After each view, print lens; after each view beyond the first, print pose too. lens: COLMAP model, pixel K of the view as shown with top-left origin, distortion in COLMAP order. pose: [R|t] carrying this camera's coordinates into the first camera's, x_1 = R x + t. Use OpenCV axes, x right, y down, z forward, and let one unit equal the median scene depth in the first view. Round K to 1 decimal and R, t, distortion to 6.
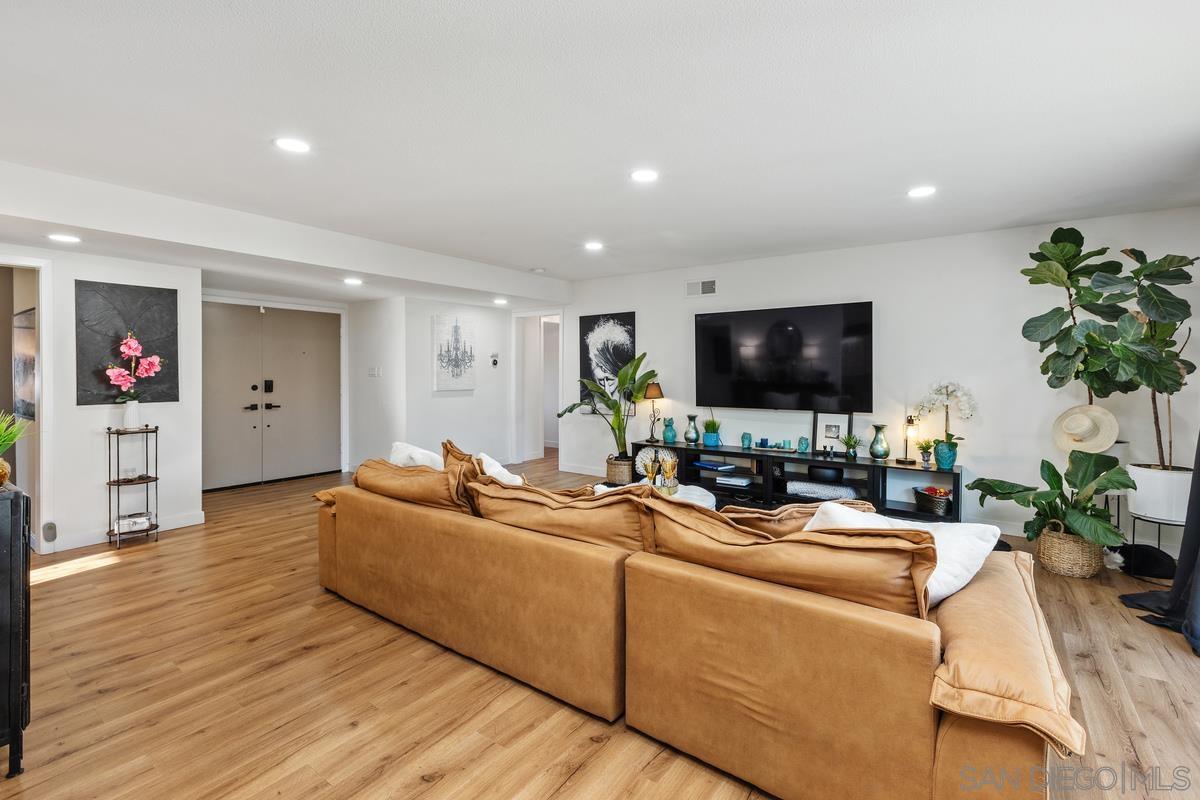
lens RADIAL K [[539.6, 0, 595.4], [0, 539.6, 376.7], [0, 0, 1]] dist [0.005883, -0.002582]
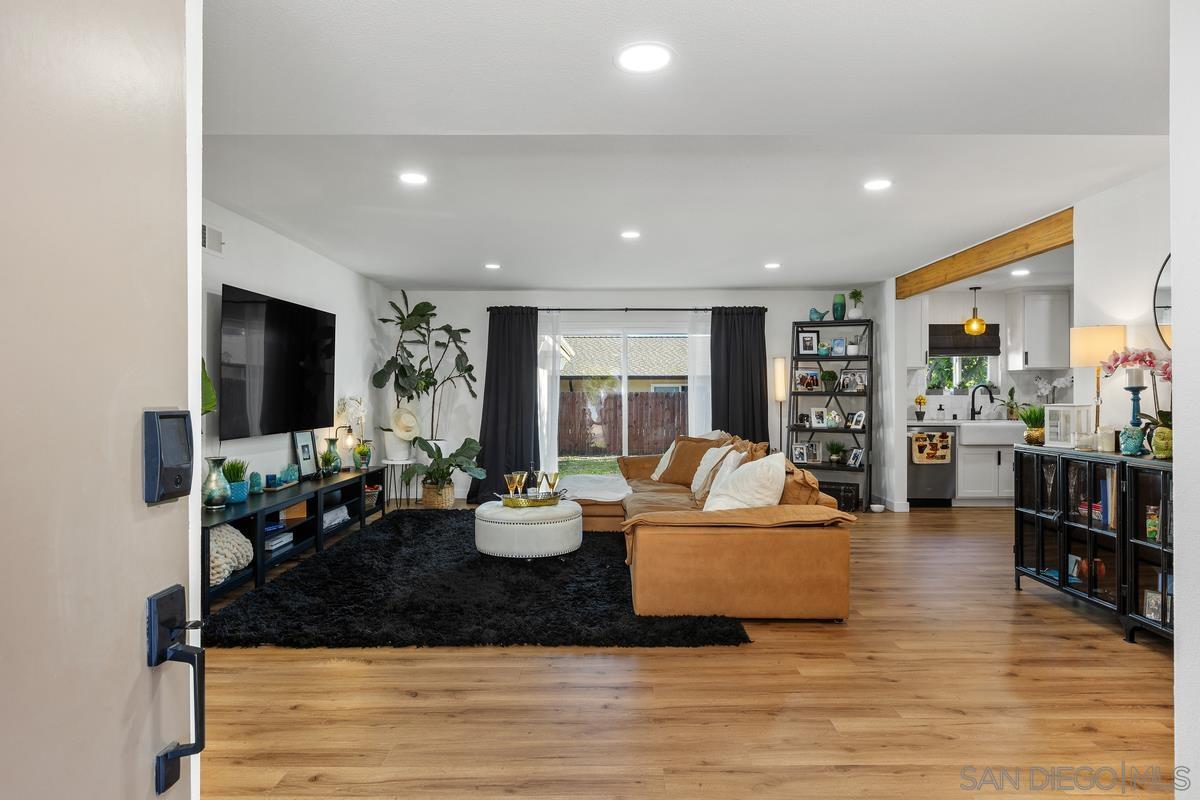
lens RADIAL K [[673.9, 0, 606.1], [0, 673.9, 395.0], [0, 0, 1]] dist [0.000451, 0.005153]
pose [[-0.591320, -0.002989, 0.806431, -0.754609], [0.007541, 0.999929, 0.009236, 0.000530], [-0.806402, 0.011543, -0.591255, 1.273485]]
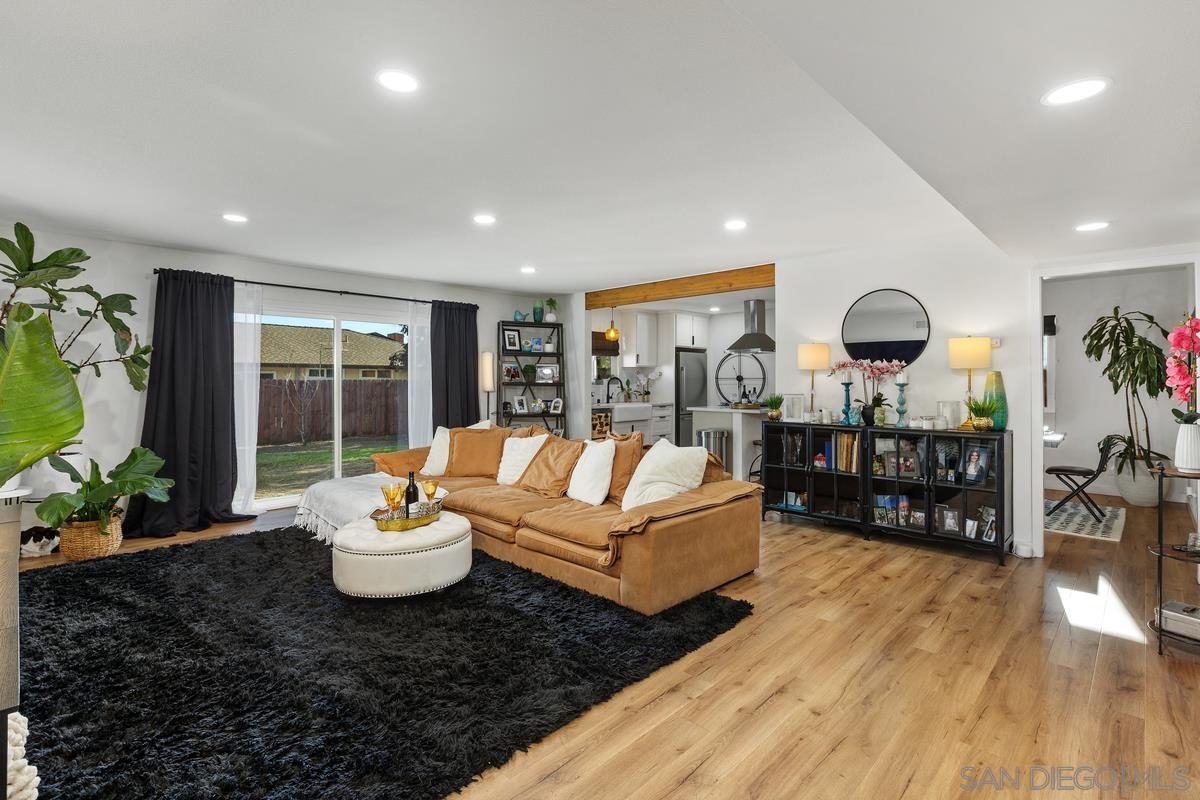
lens RADIAL K [[559.4, 0, 602.0], [0, 559.4, 379.1], [0, 0, 1]] dist [-0.003786, -0.001936]
pose [[-0.990177, -0.003282, 0.139779, -0.224274], [-0.002308, 0.999972, 0.007127, -0.008990], [-0.139798, 0.006734, -0.990157, 1.408952]]
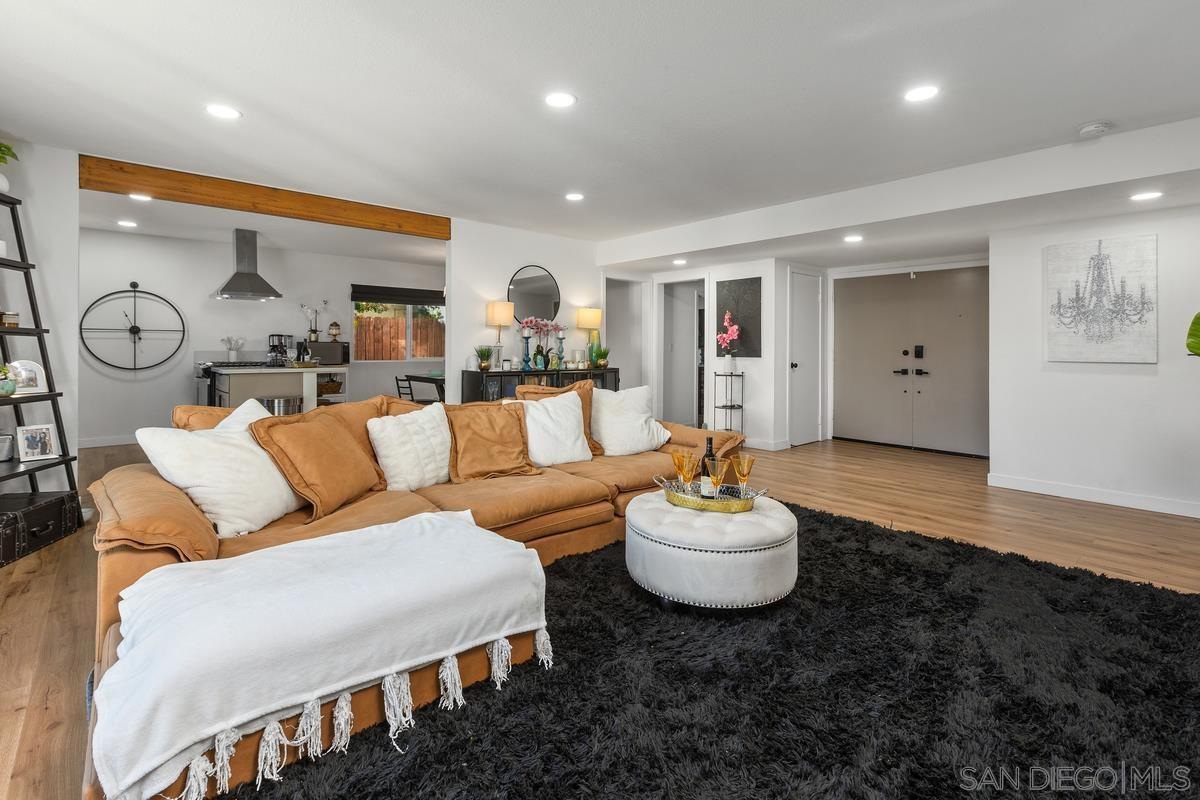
lens RADIAL K [[539.6, 0, 603.4], [0, 539.6, 347.7], [0, 0, 1]] dist [0.005883, -0.002582]
pose [[-0.198467, -0.002690, -0.980104, 0.598473], [-0.016340, 0.999866, 0.000565, 0.023806], [0.979971, 0.016127, -0.198485, 0.789625]]
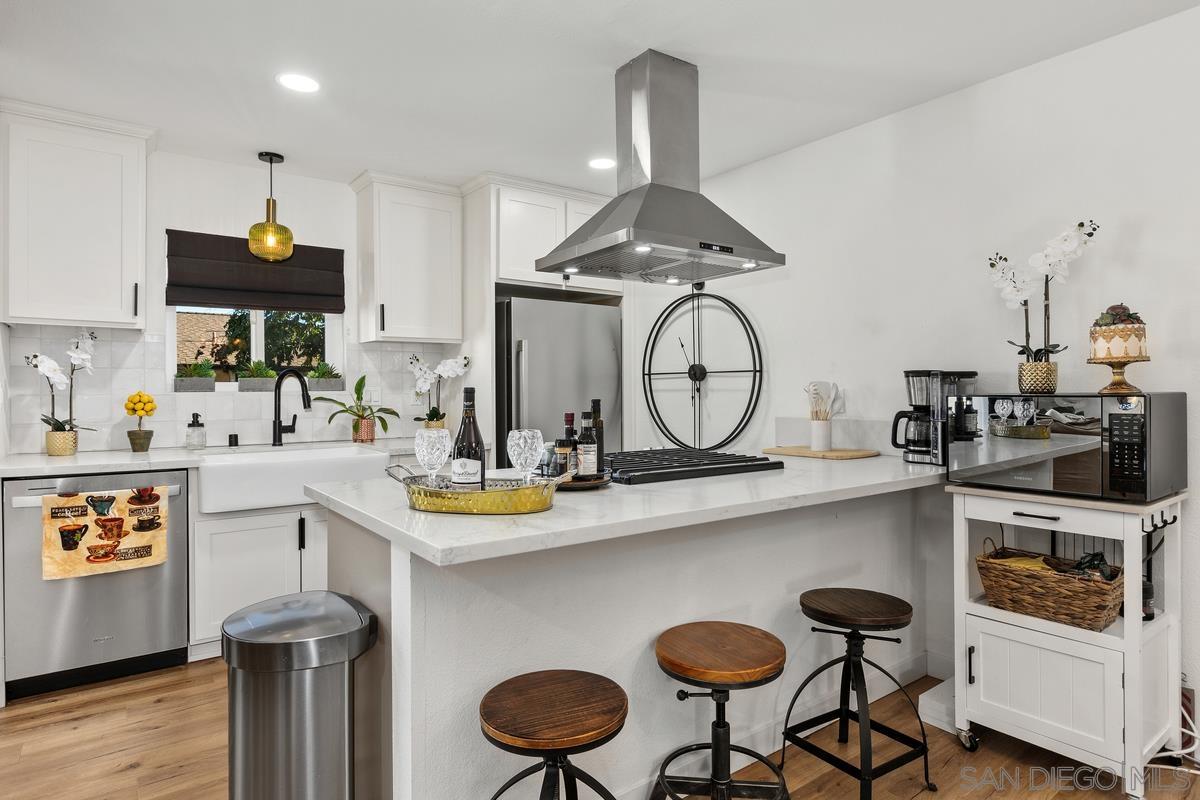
lens RADIAL K [[673.9, 0, 605.3], [0, 673.9, 403.2], [0, 0, 1]] dist [0.000451, 0.005153]
pose [[-0.955709, -0.006164, 0.294250, -0.550211], [0.002323, 0.999592, 0.028485, 0.013704], [-0.294305, 0.027907, -0.955304, 0.256159]]
